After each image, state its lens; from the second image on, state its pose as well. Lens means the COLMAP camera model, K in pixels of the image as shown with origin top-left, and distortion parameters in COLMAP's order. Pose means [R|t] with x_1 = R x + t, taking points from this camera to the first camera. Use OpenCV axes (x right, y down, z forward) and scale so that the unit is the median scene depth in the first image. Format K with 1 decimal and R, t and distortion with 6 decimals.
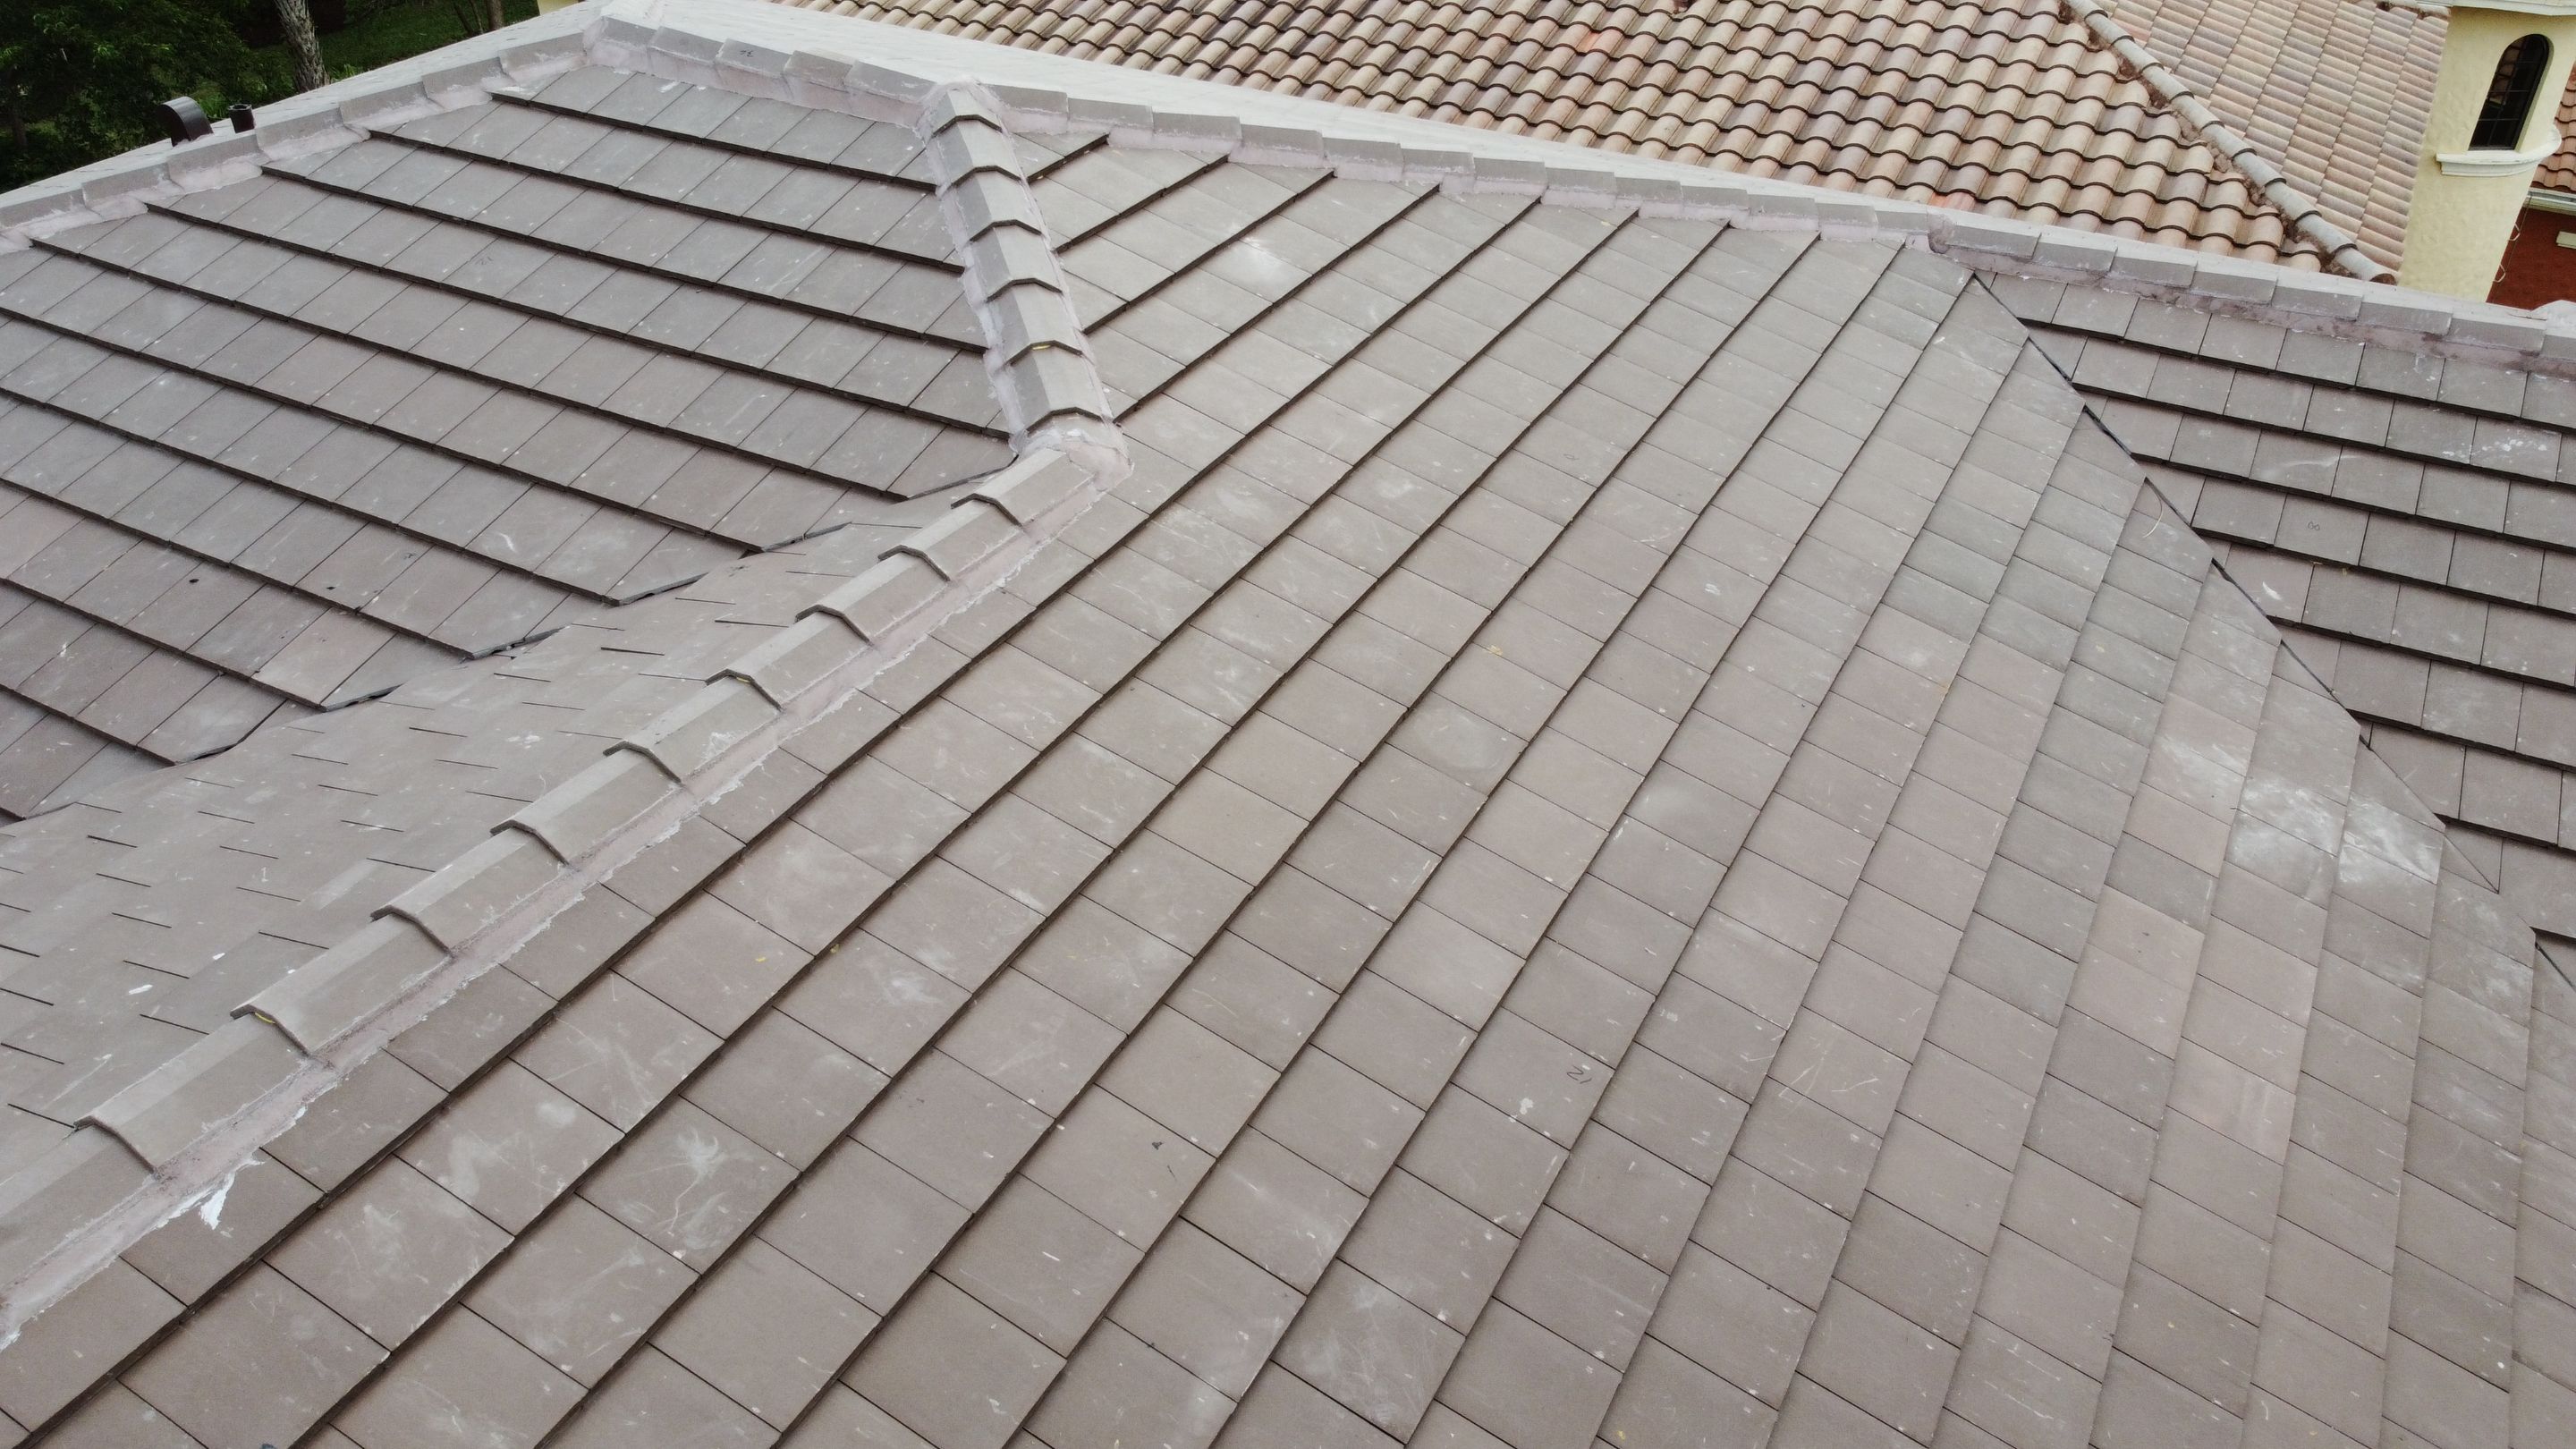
lens RADIAL K [[1944.0, 0, 1288.8], [0, 1944.0, 721.7], [0, 0, 1]] dist [0.011296, -0.009699]
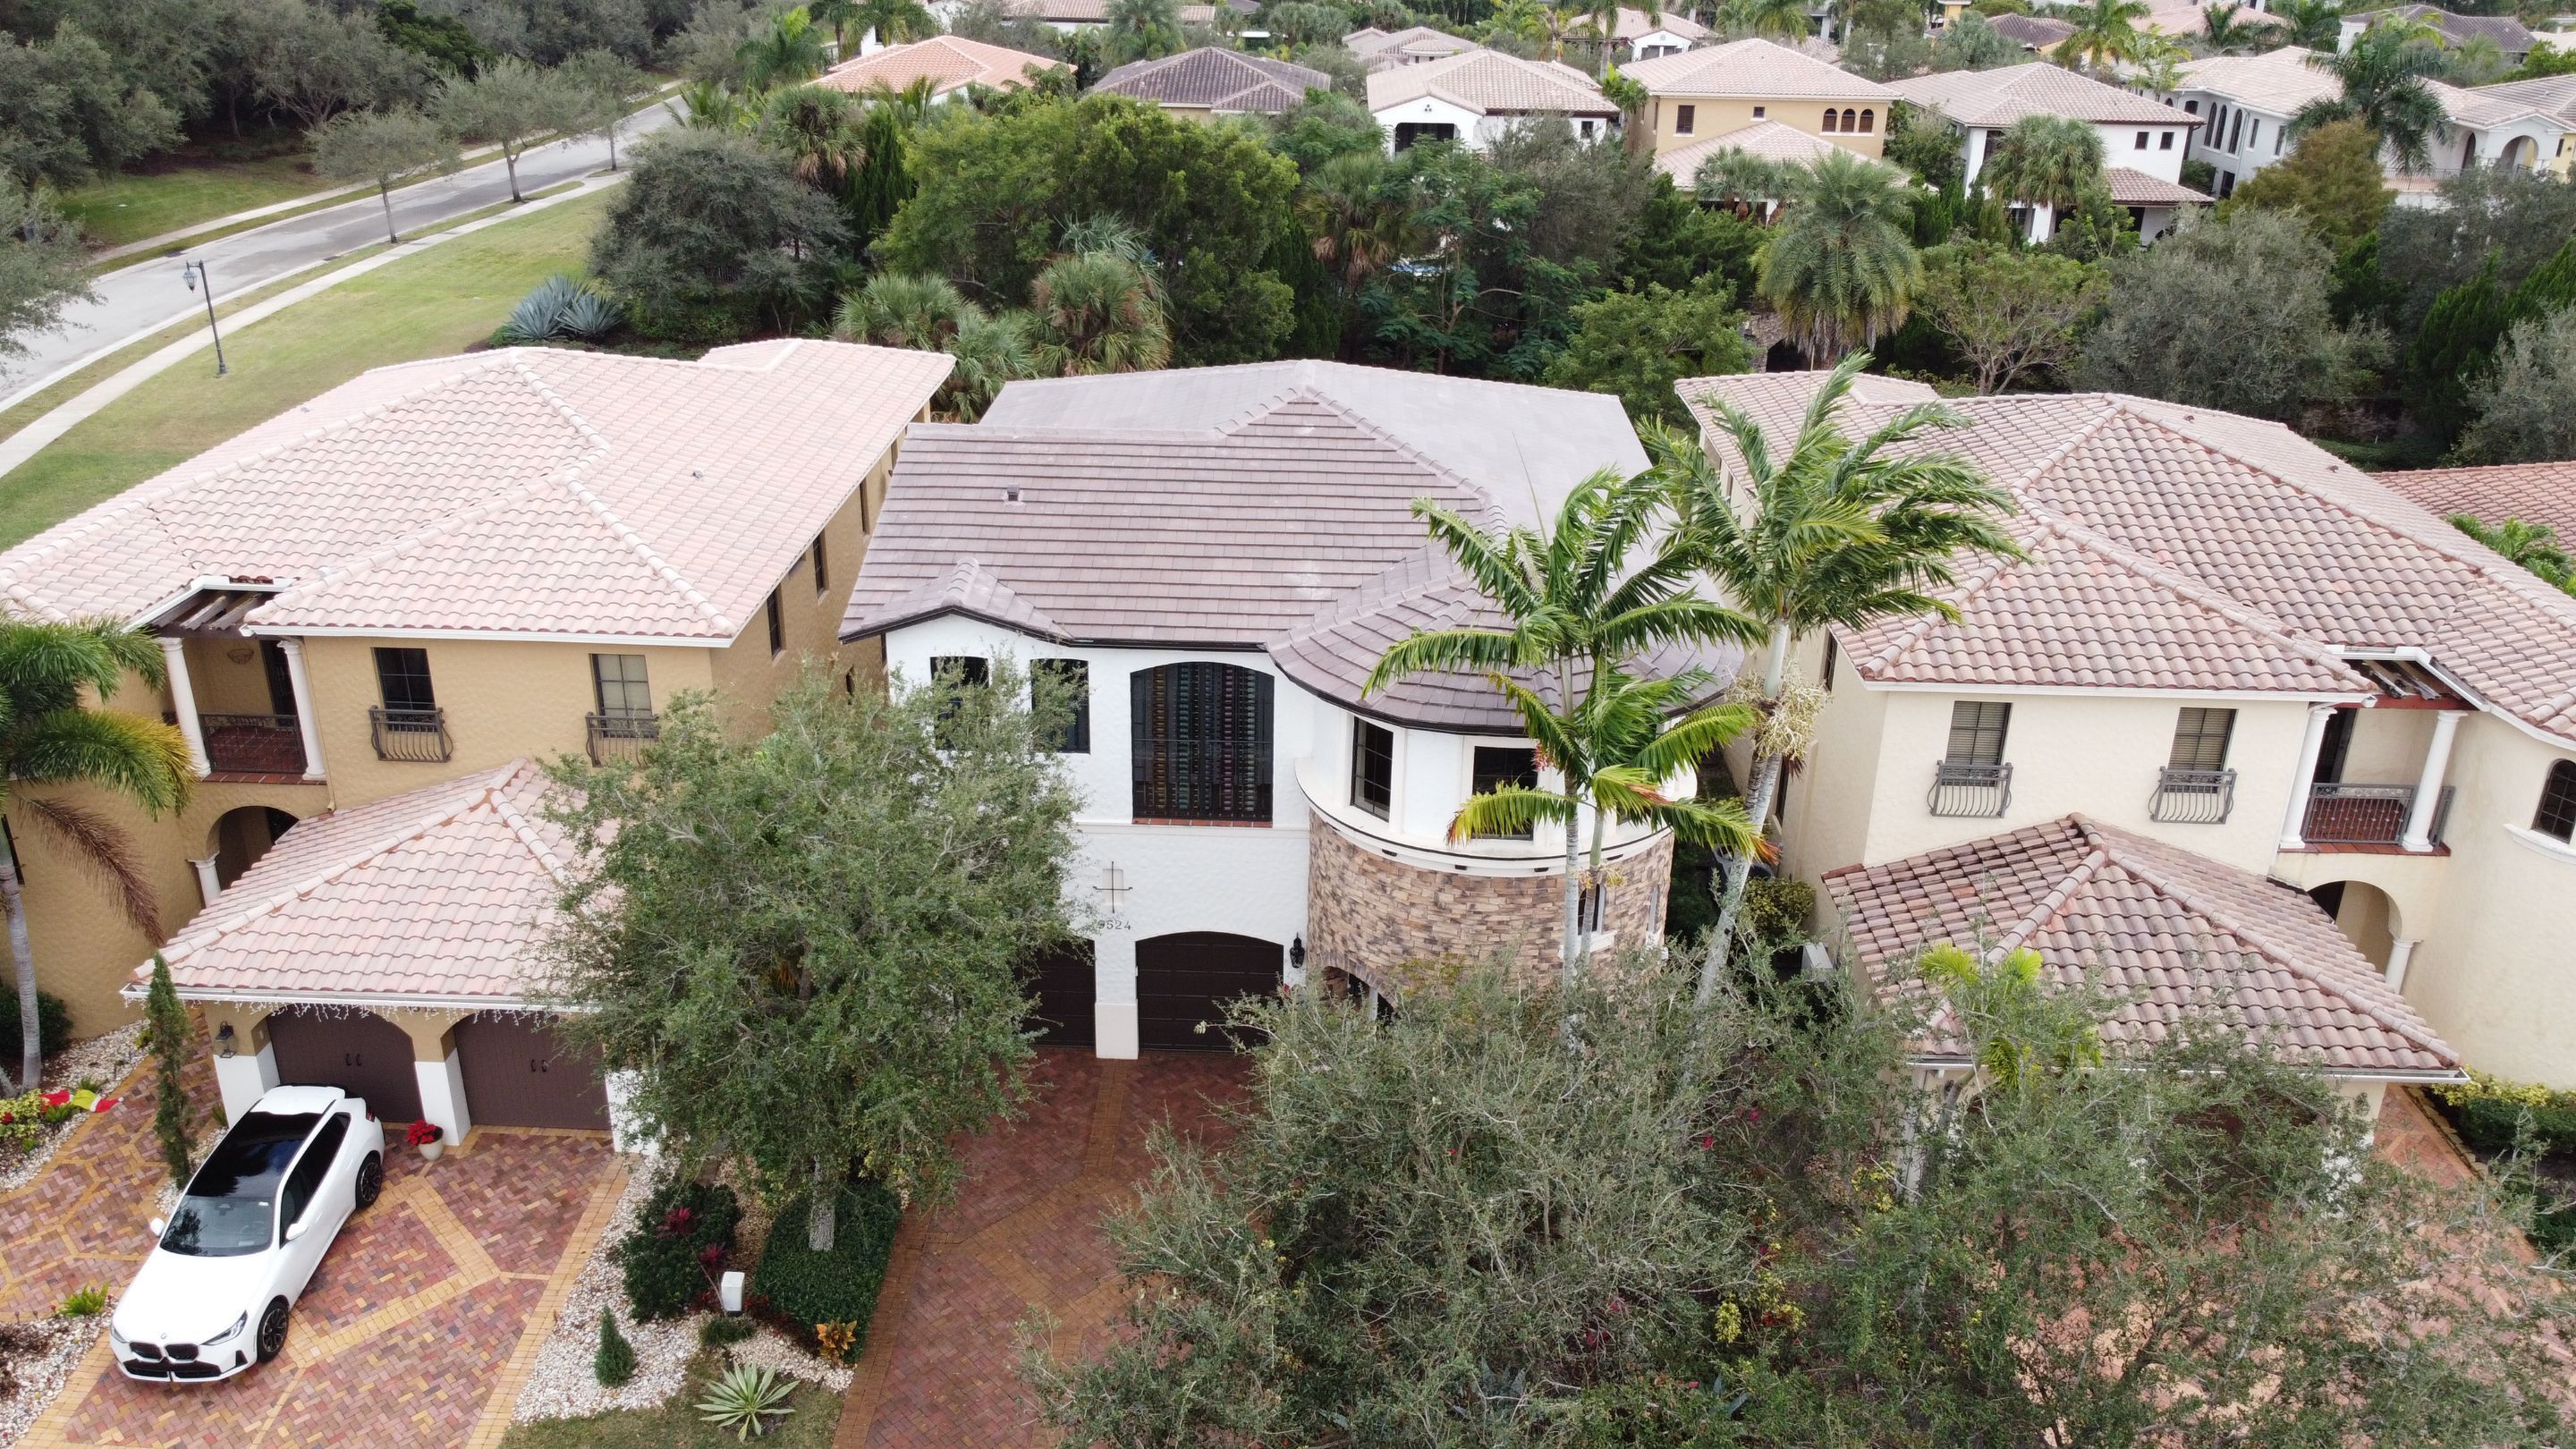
lens RADIAL K [[1944.0, 0, 1284.3], [0, 1944.0, 716.9], [0, 0, 1]] dist [0.011296, -0.009699]
pose [[0.443366, 0.355449, -0.822850, 4.637281], [-0.526550, 0.846198, 0.081821, -0.023906], [0.725377, 0.396995, 0.562337, -1.542516]]
